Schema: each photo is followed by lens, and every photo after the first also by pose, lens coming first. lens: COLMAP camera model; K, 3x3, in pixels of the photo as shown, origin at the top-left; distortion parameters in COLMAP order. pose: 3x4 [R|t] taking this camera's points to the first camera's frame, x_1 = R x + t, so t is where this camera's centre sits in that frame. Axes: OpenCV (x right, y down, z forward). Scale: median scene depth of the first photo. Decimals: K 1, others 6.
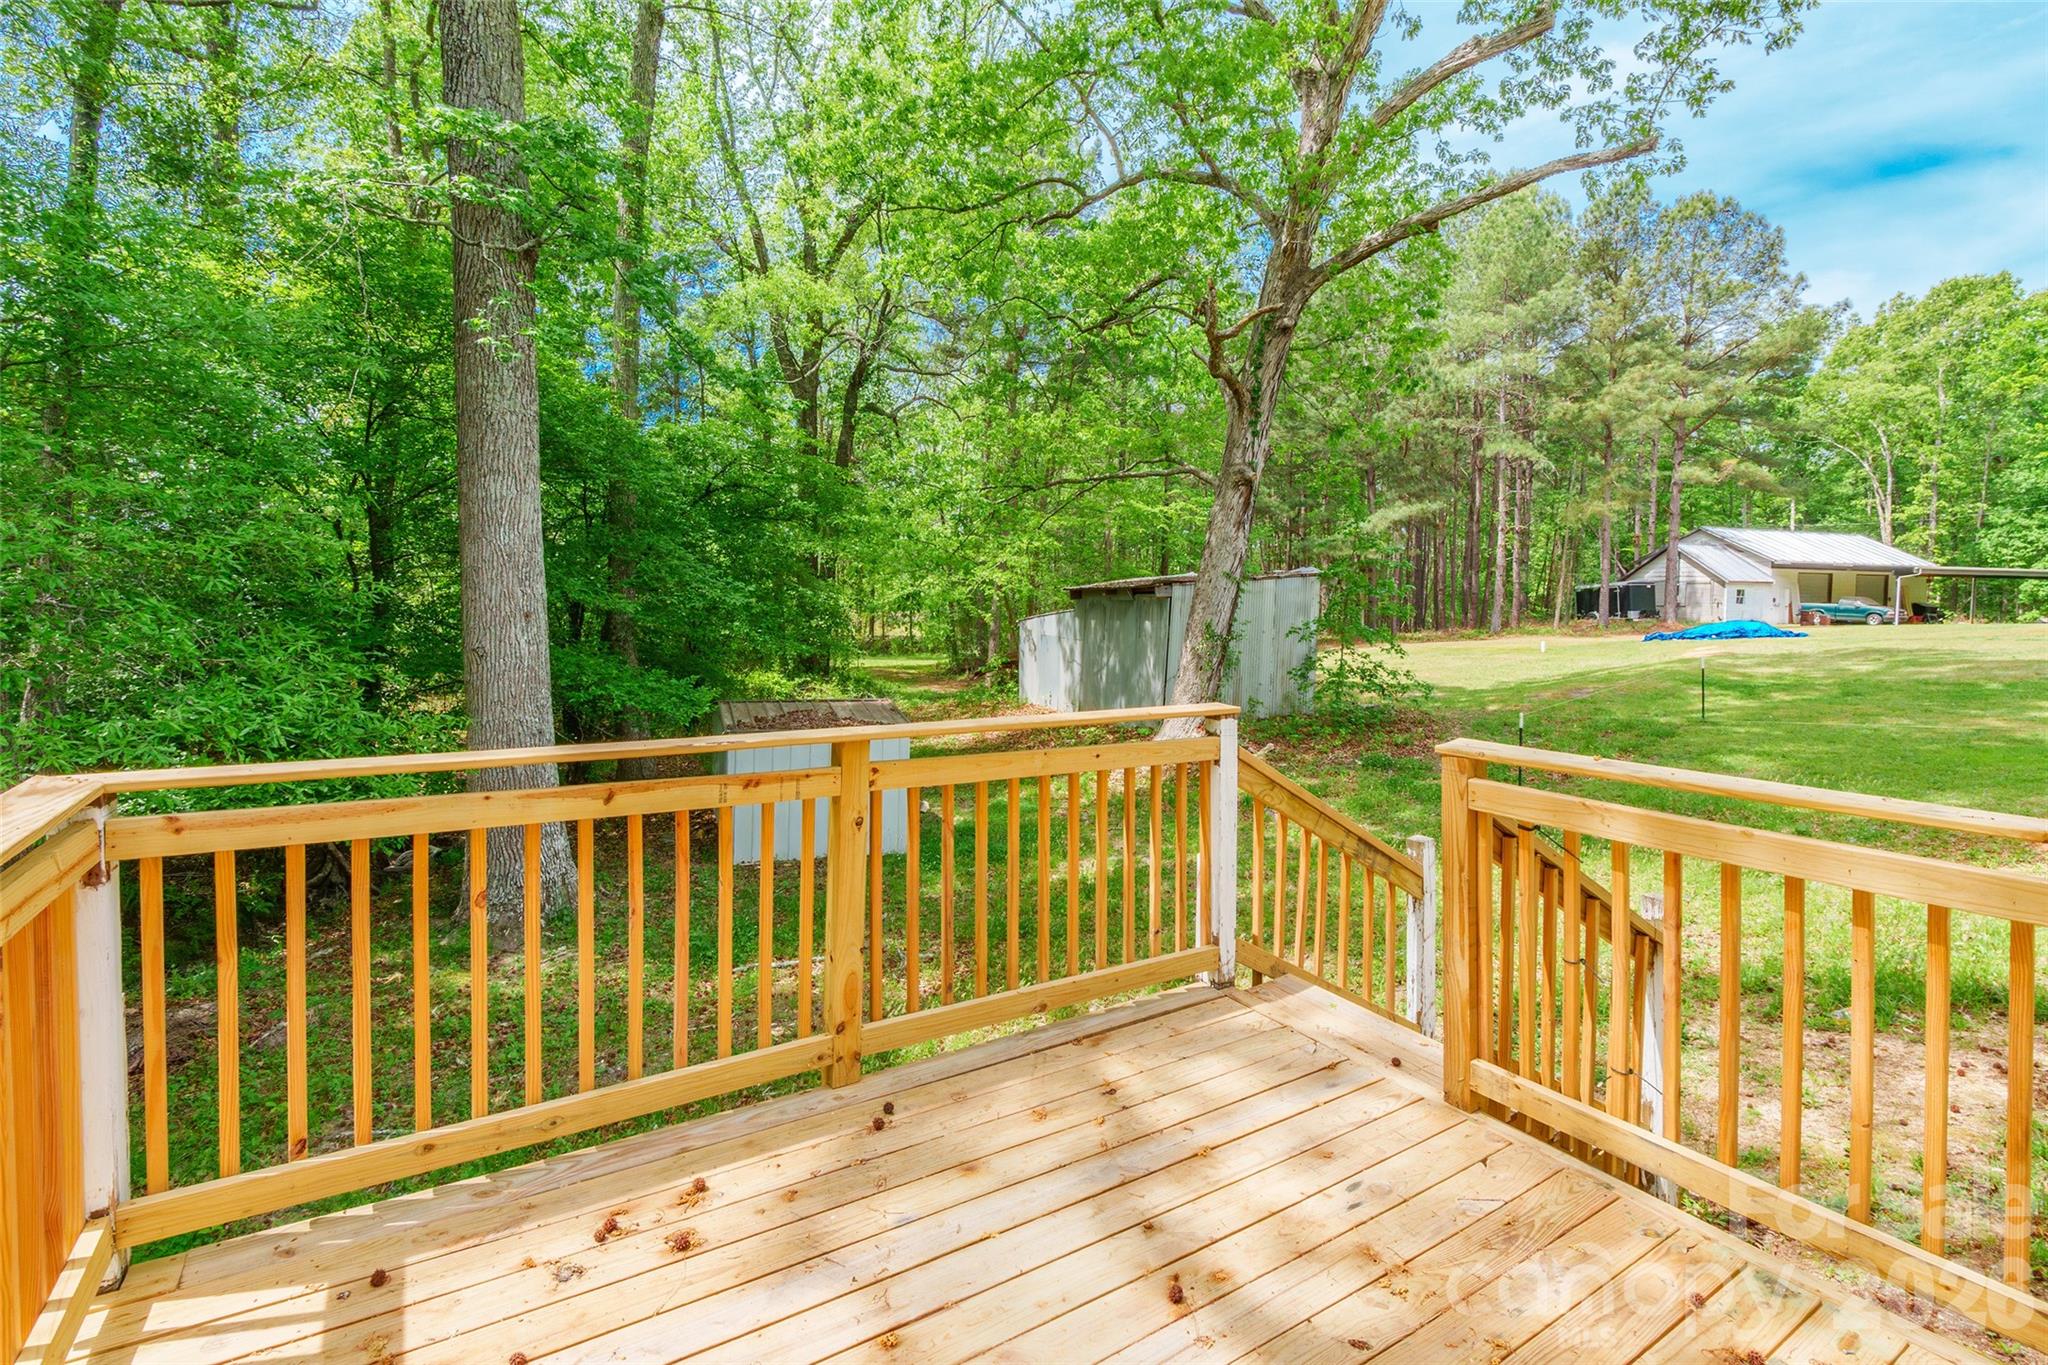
lens RADIAL K [[960.0, 0, 1025.7], [0, 960.0, 617.6], [0, 0, 1]] dist [-0.005648, 0.000860]
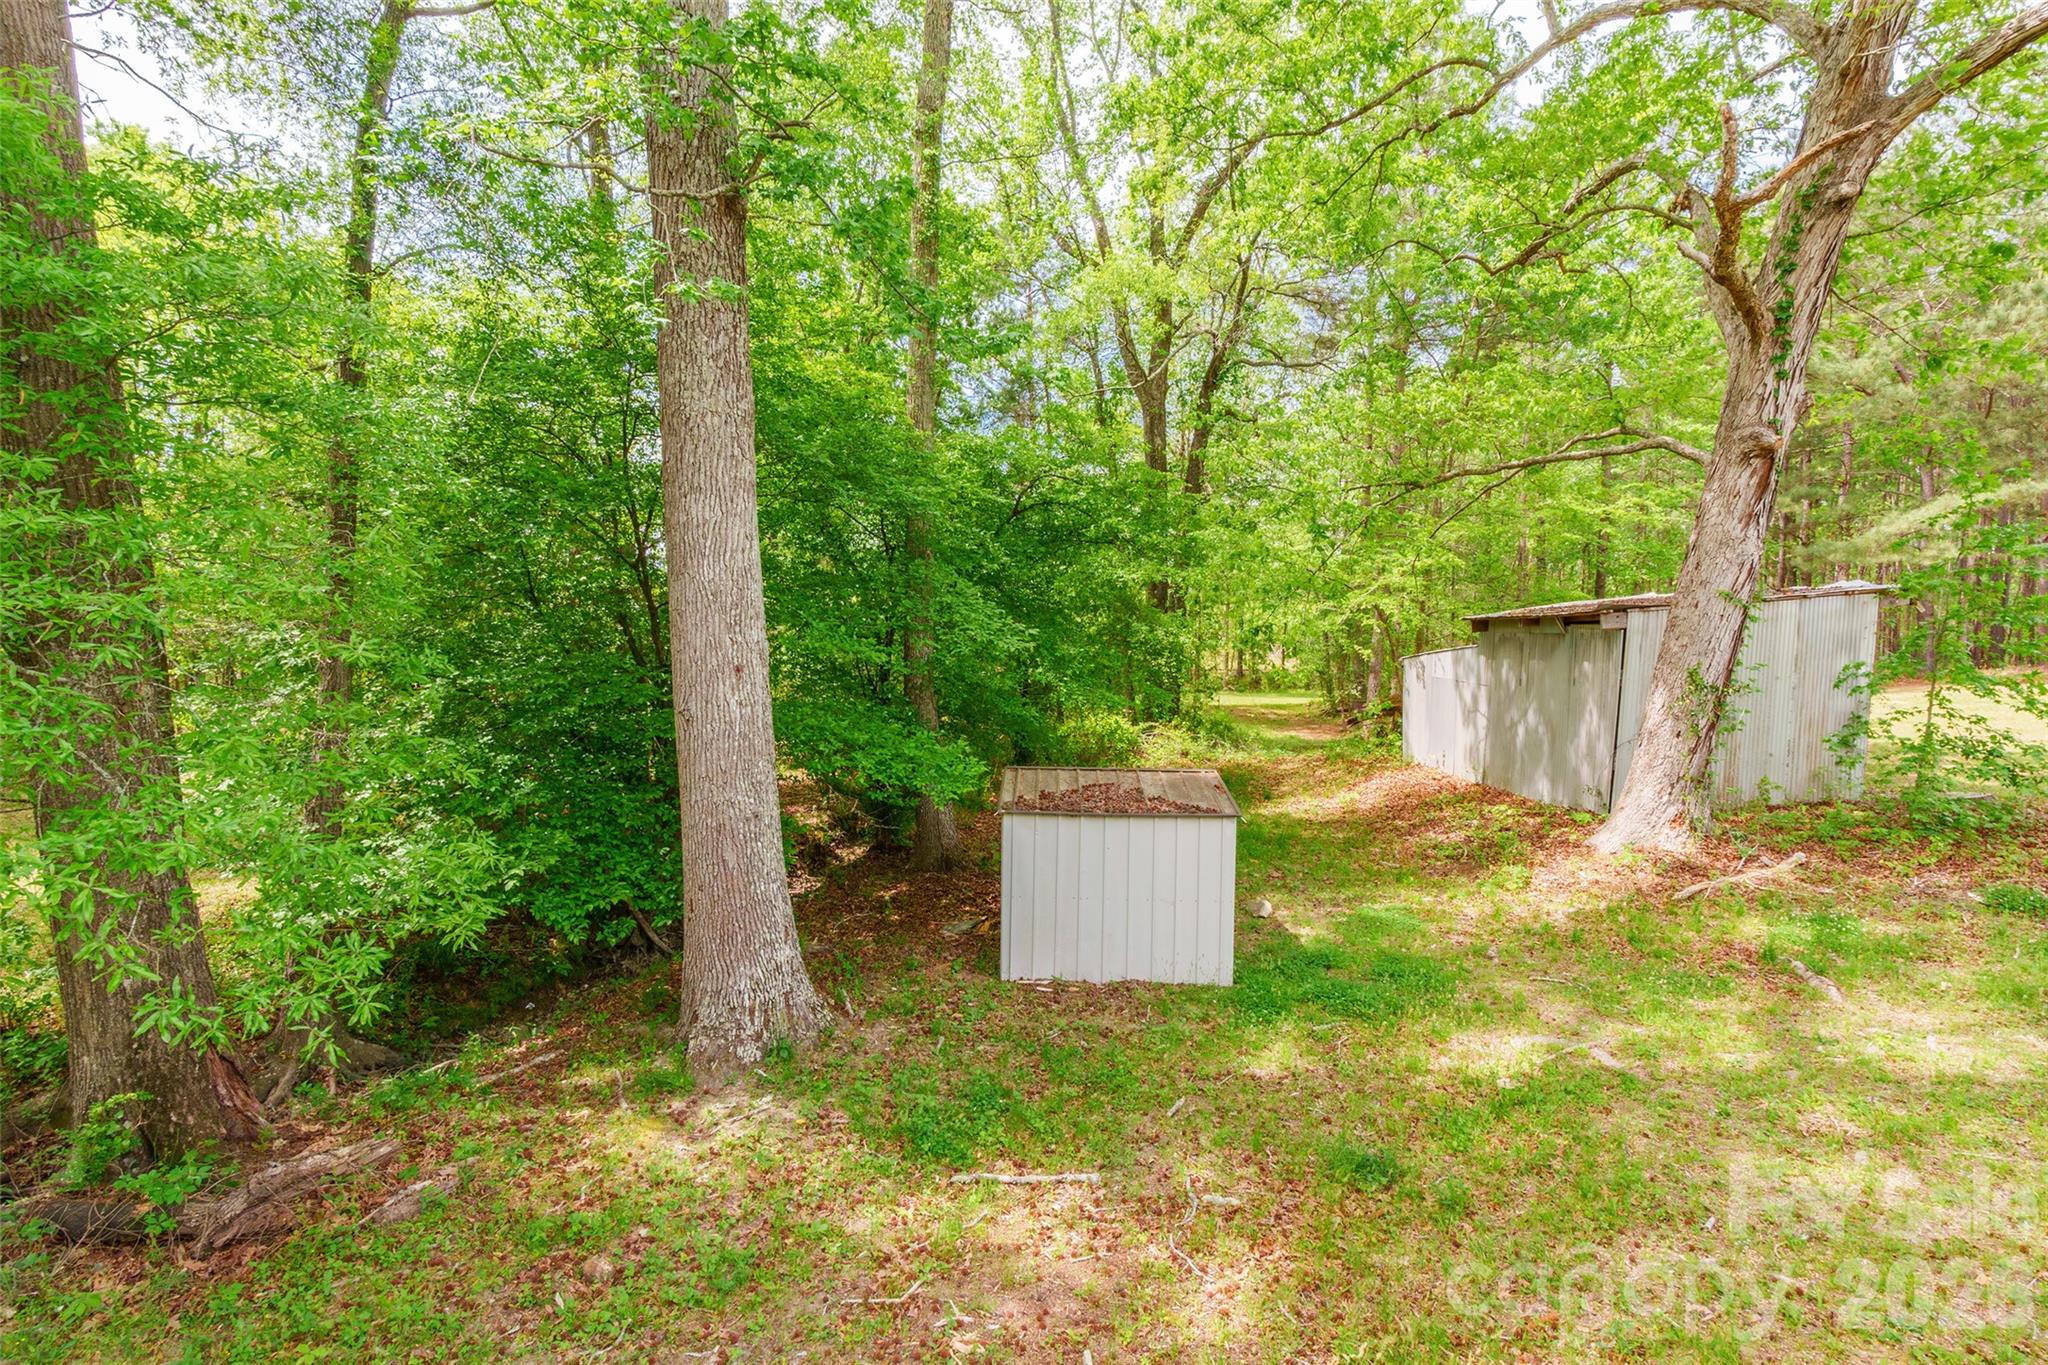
lens RADIAL K [[958.5, 0, 1088.4], [0, 958.5, 685.4], [0, 0, 1]] dist [-0.009265, -0.000339]
pose [[0.944528, 0.005733, -0.328382, 0.008247], [0.008072, 0.999140, 0.040659, -0.010470], [0.328332, -0.041054, 0.943670, 0.188675]]
